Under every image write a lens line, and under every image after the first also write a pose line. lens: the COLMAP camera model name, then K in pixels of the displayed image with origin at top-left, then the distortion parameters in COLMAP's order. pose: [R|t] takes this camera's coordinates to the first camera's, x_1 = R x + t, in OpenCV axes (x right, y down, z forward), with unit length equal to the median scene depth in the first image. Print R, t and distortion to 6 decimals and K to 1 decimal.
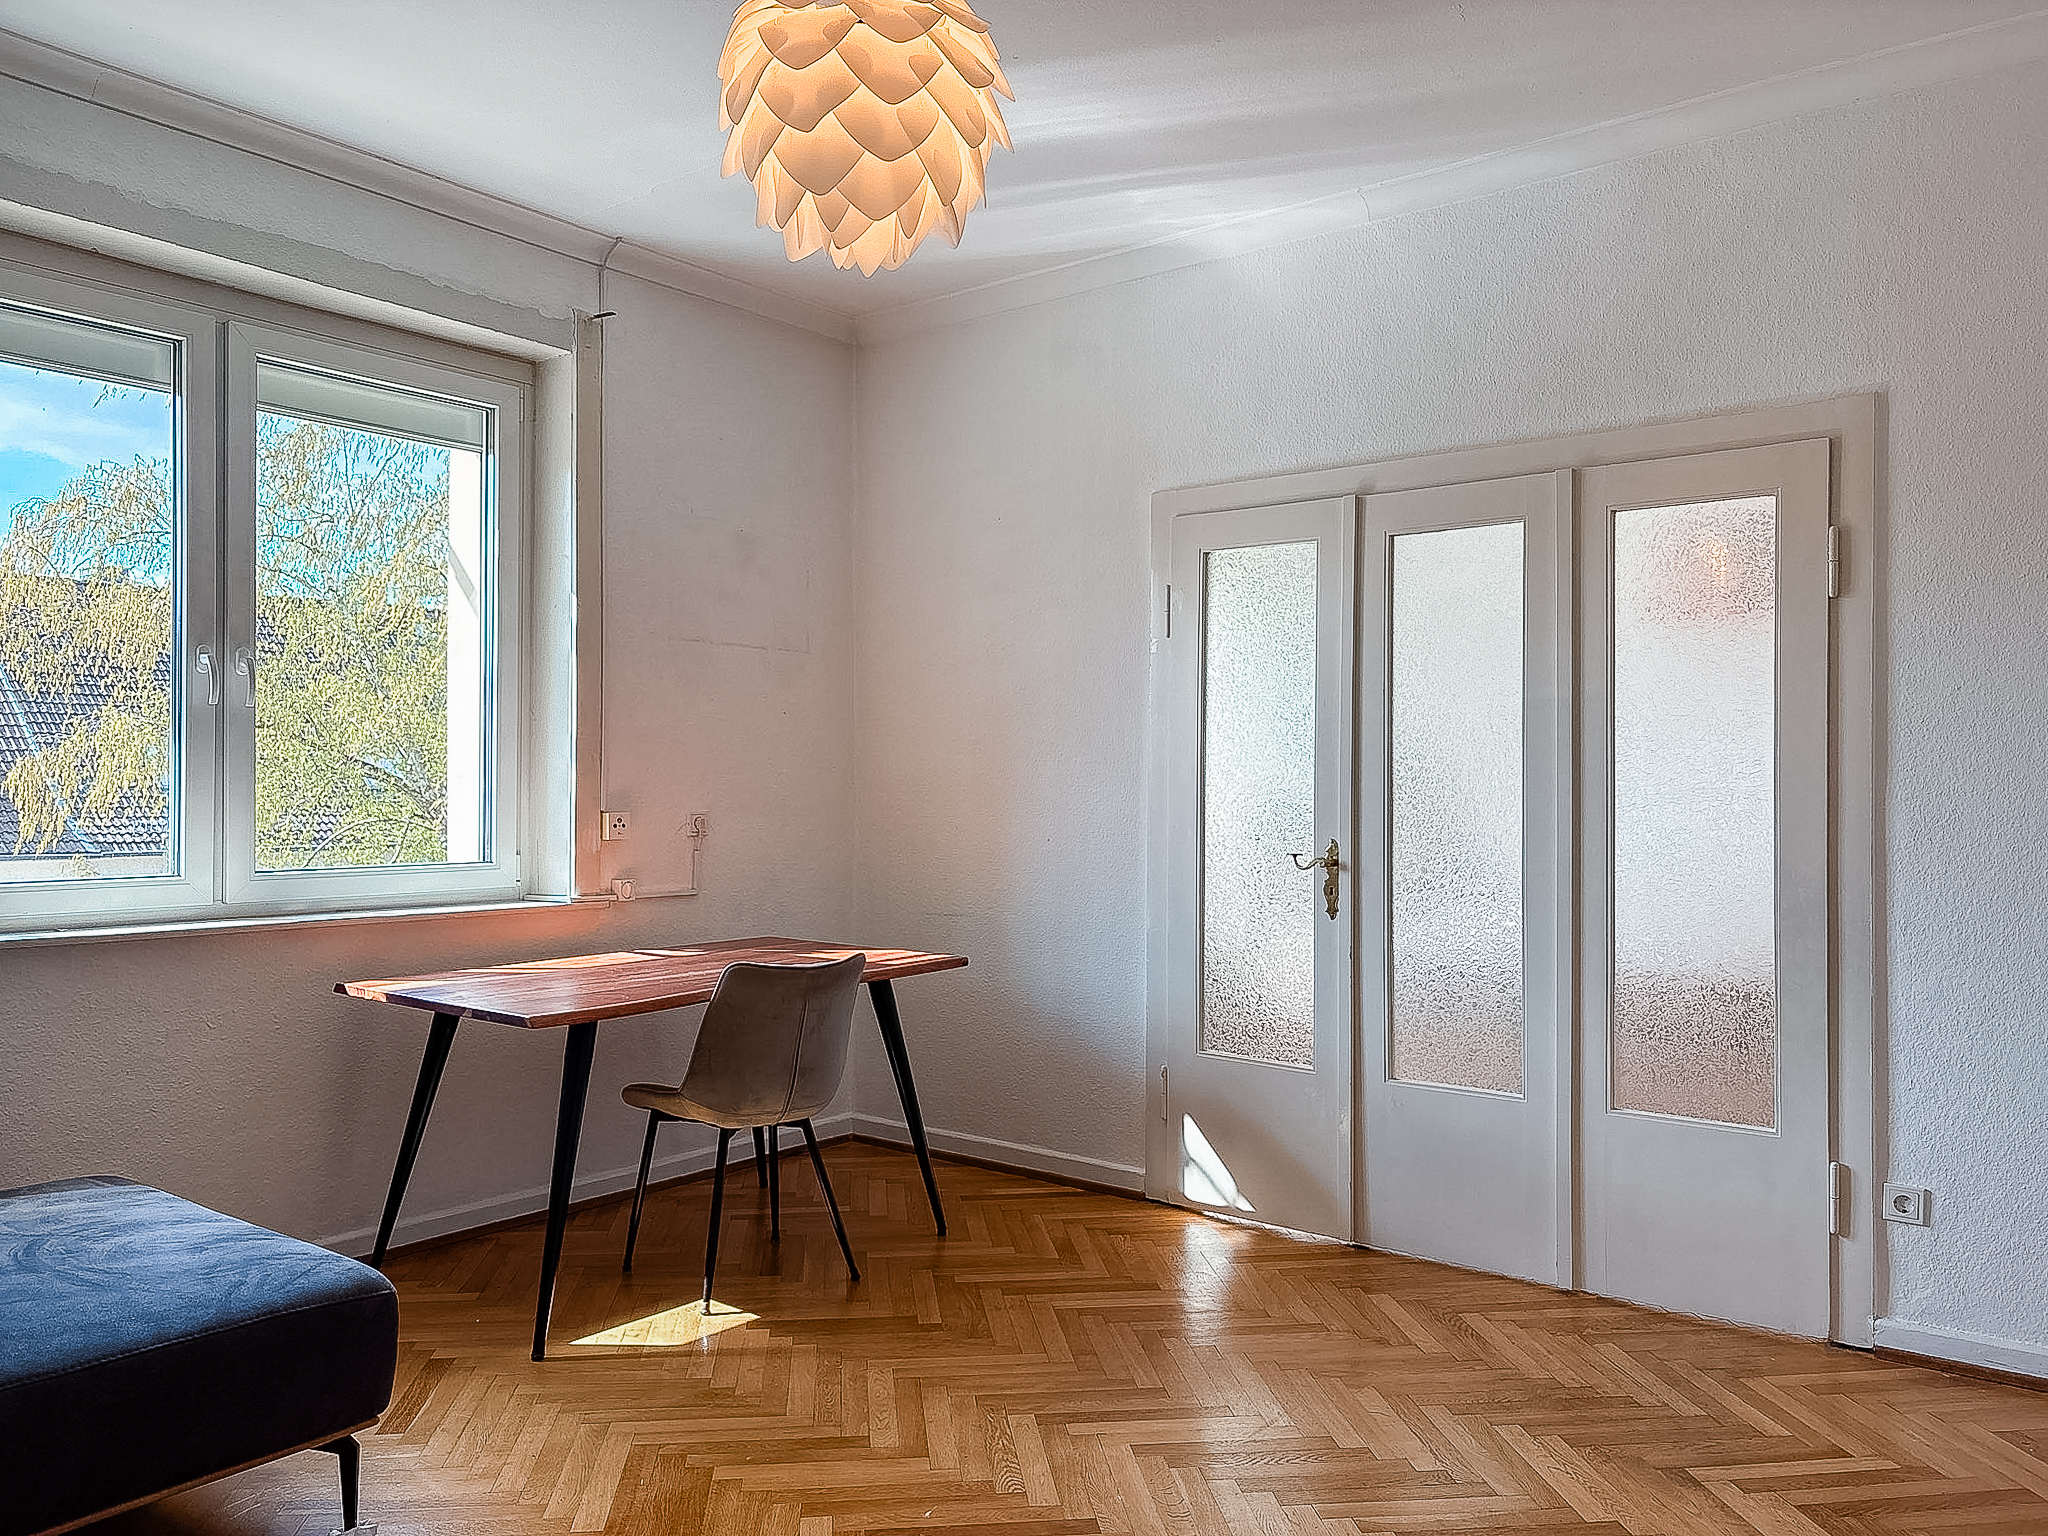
lens RADIAL K [[1495.0, 0, 1025.9], [0, 1495.0, 779.8], [0, 0, 1]] dist [0.005463, -0.028238]
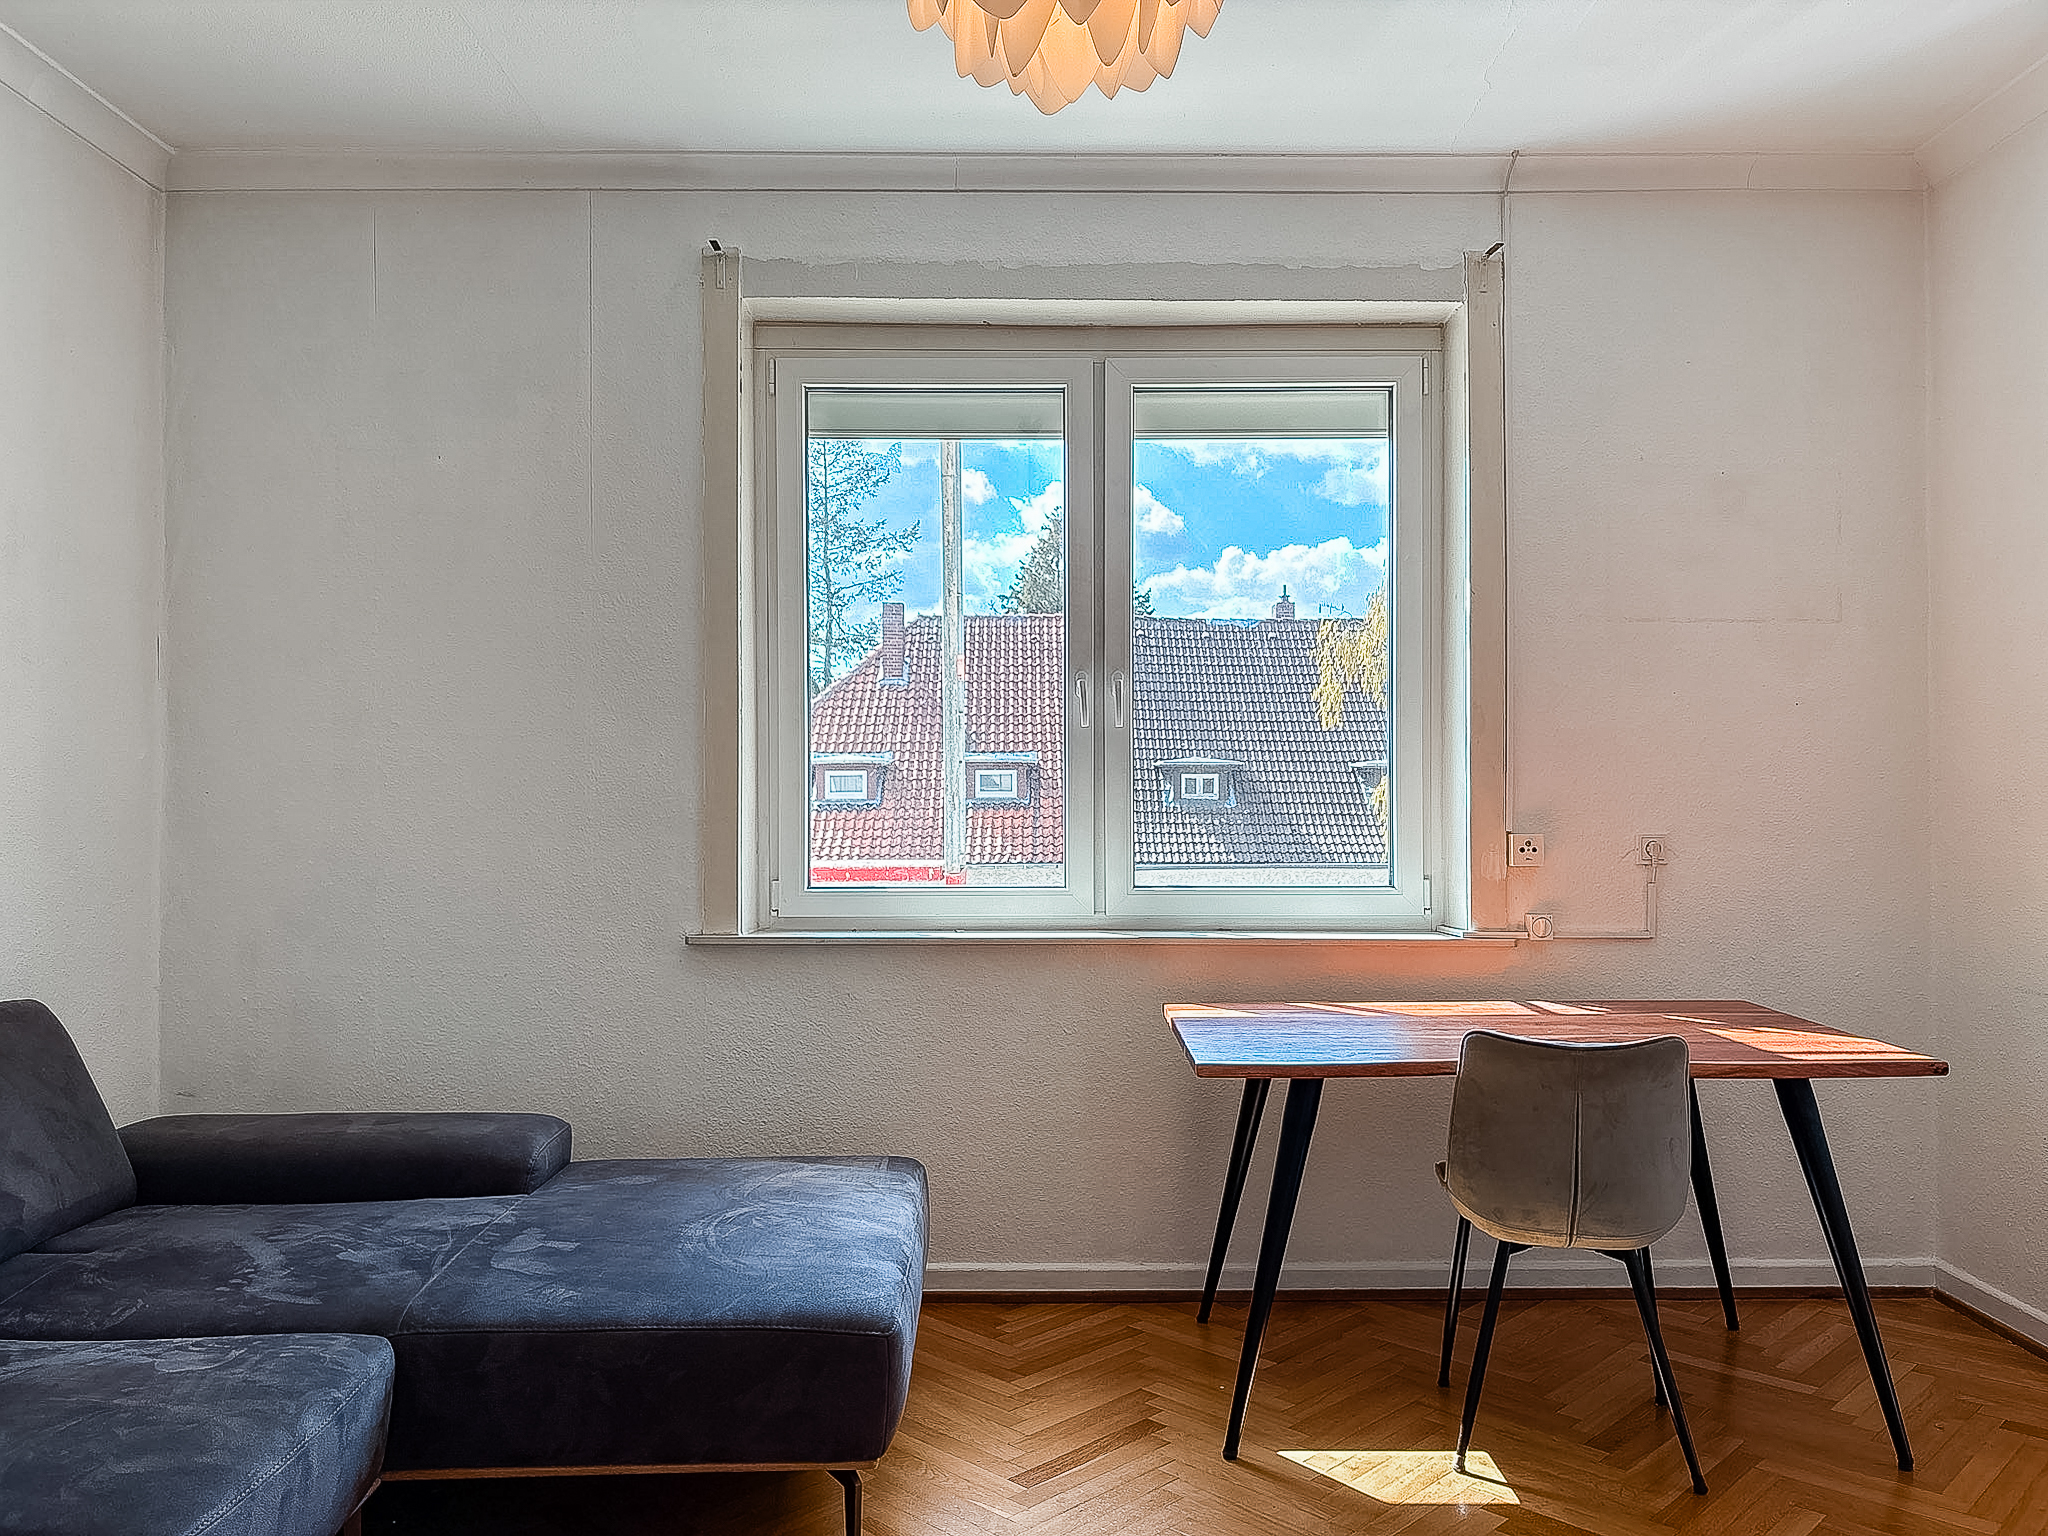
lens RADIAL K [[1495.0, 0, 1025.9], [0, 1495.0, 779.8], [0, 0, 1]] dist [0.005463, -0.028238]
pose [[0.620079, -0.015353, -0.784389, 0.227269], [0.006173, 0.999873, -0.014691, 0.002387], [0.784515, 0.004268, 0.620095, 0.281012]]
